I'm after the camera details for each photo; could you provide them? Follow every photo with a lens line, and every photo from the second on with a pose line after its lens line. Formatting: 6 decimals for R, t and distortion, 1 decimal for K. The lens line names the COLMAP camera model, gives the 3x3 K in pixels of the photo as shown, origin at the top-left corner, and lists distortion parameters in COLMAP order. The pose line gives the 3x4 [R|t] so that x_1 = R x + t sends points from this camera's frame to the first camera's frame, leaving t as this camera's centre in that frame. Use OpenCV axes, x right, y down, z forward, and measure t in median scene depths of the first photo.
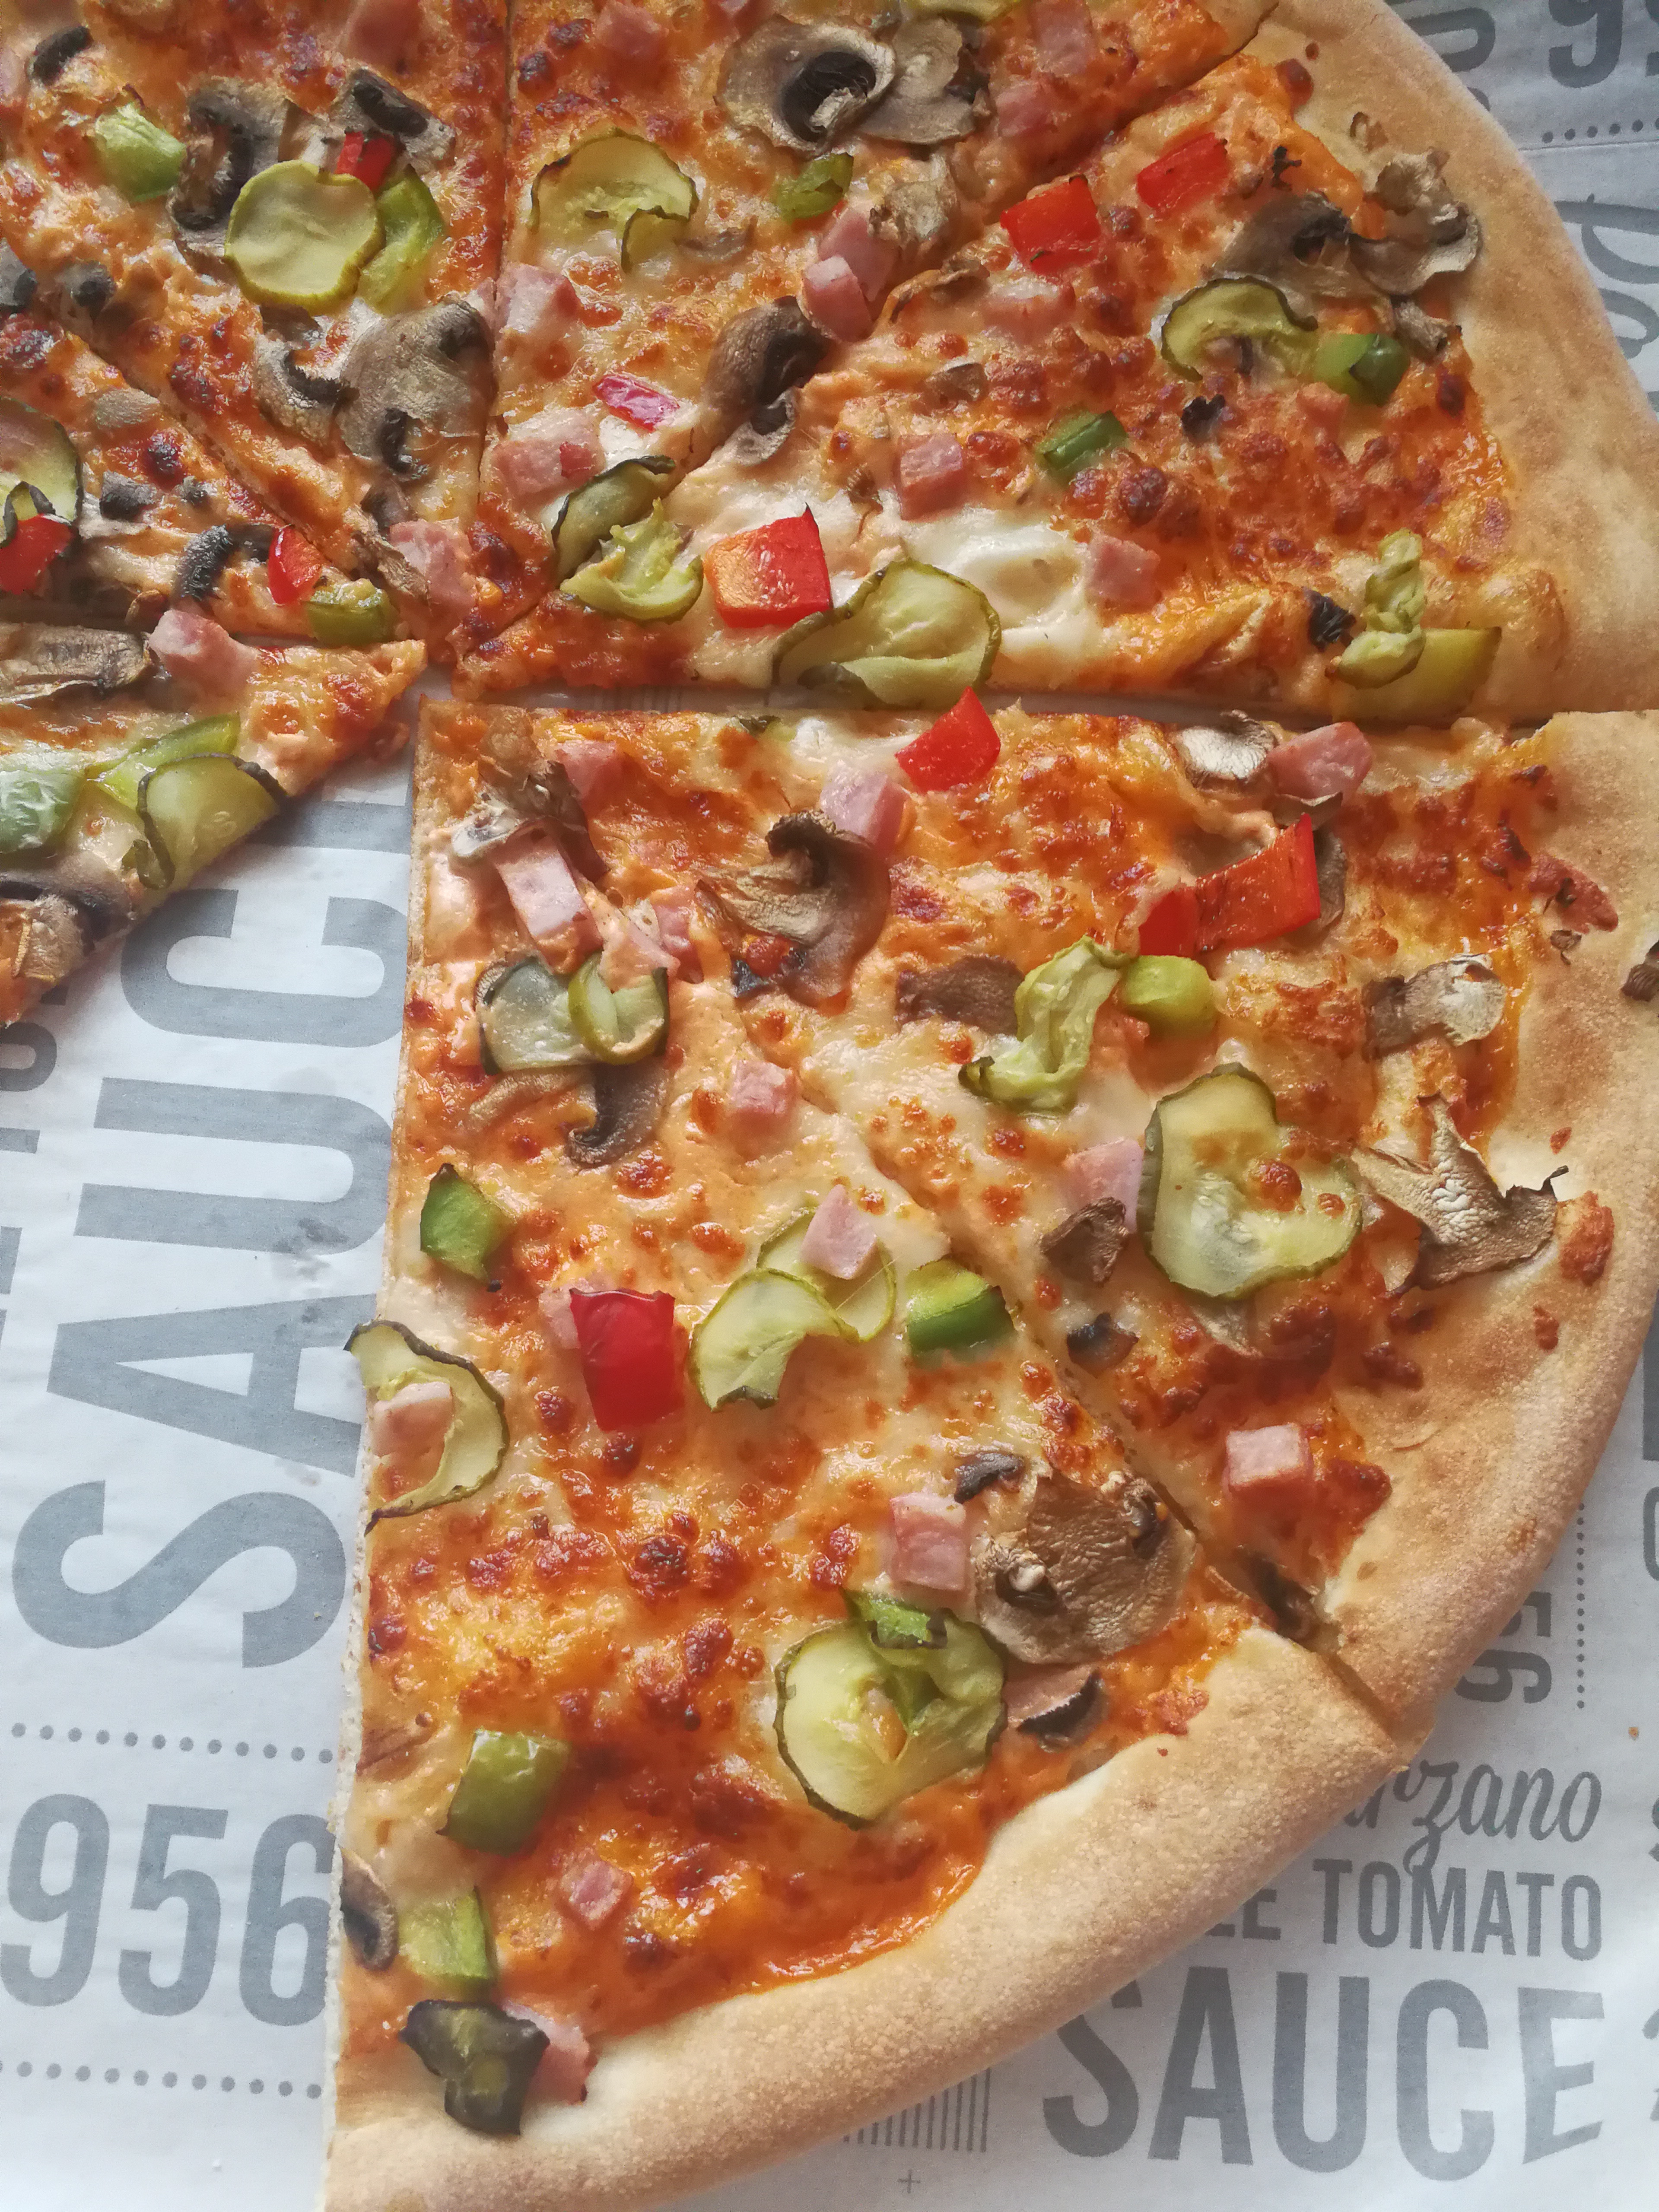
lens RADIAL K [[1746.8, 0, 828.5], [0, 1746.8, 1102.5], [0, 0, 1]] dist [0.118163, -0.003132]
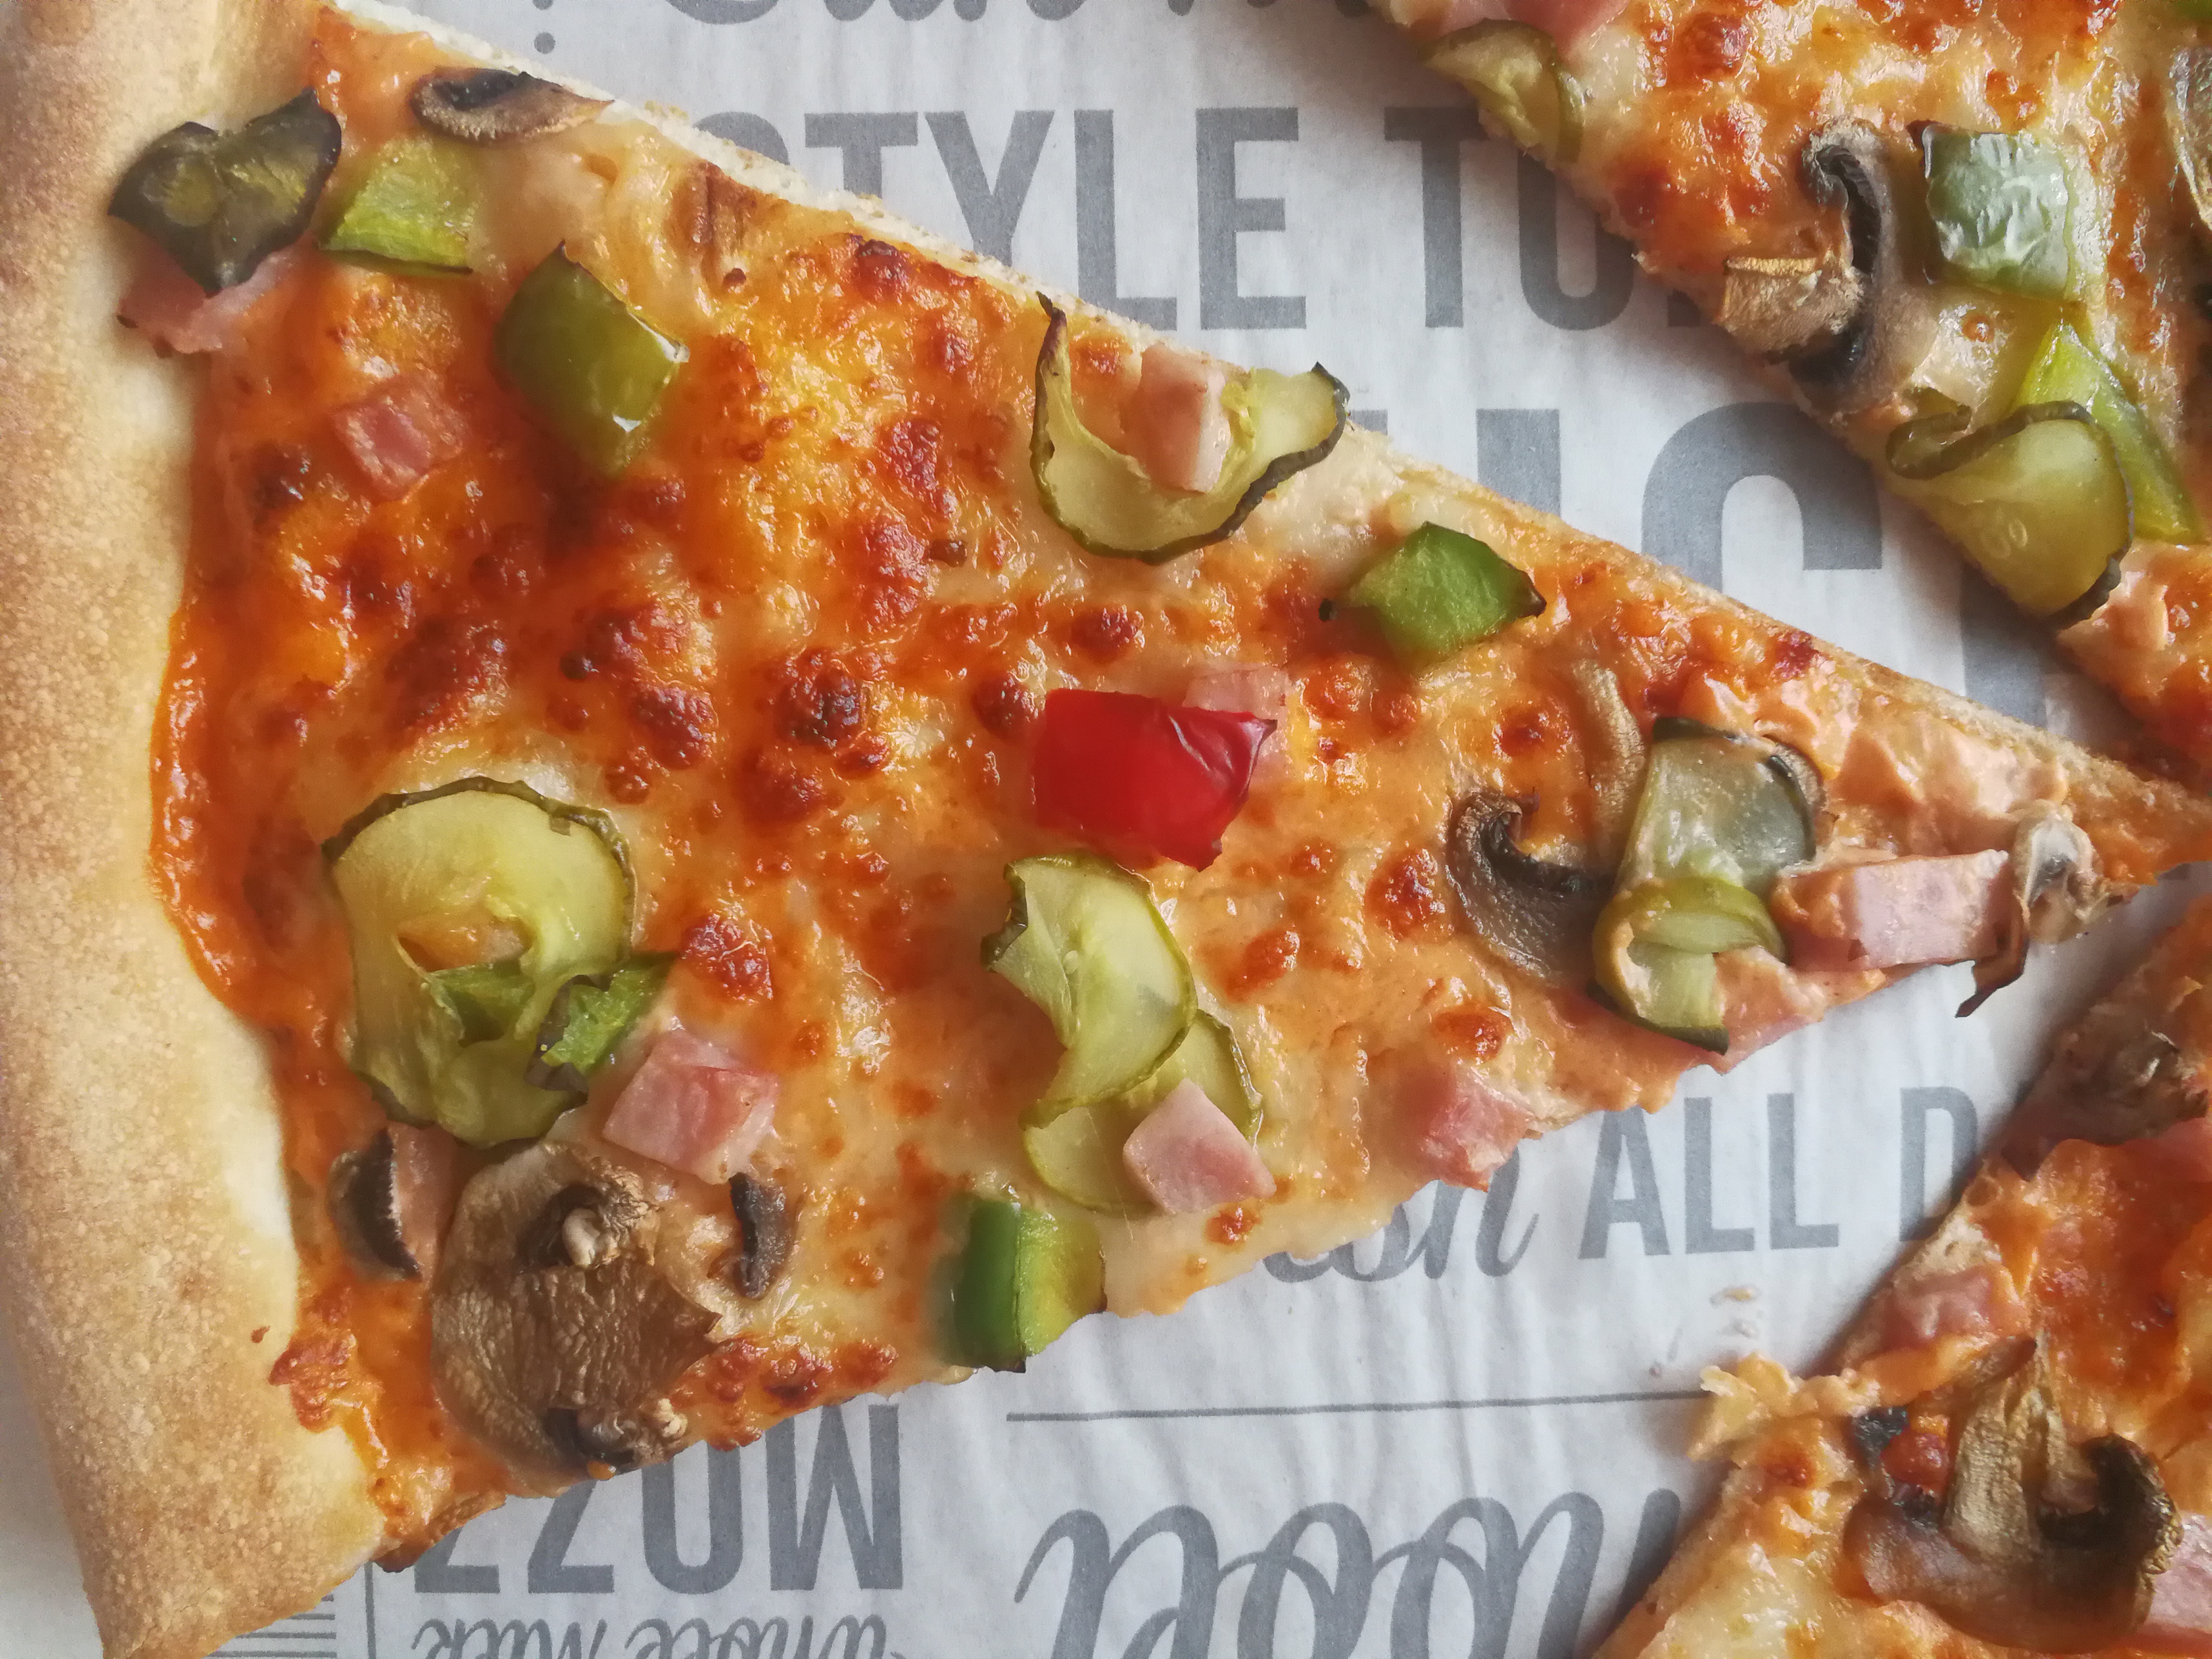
lens RADIAL K [[1746.8, 0, 1101.8], [0, 1746.8, 825.9], [0, 0, 1]] dist [0.118163, -0.003132]
pose [[-0.374277, 0.926971, -0.025314, -0.075913], [-0.914759, -0.364593, 0.174037, 0.043333], [0.152098, 0.088294, 0.984414, 0.392152]]
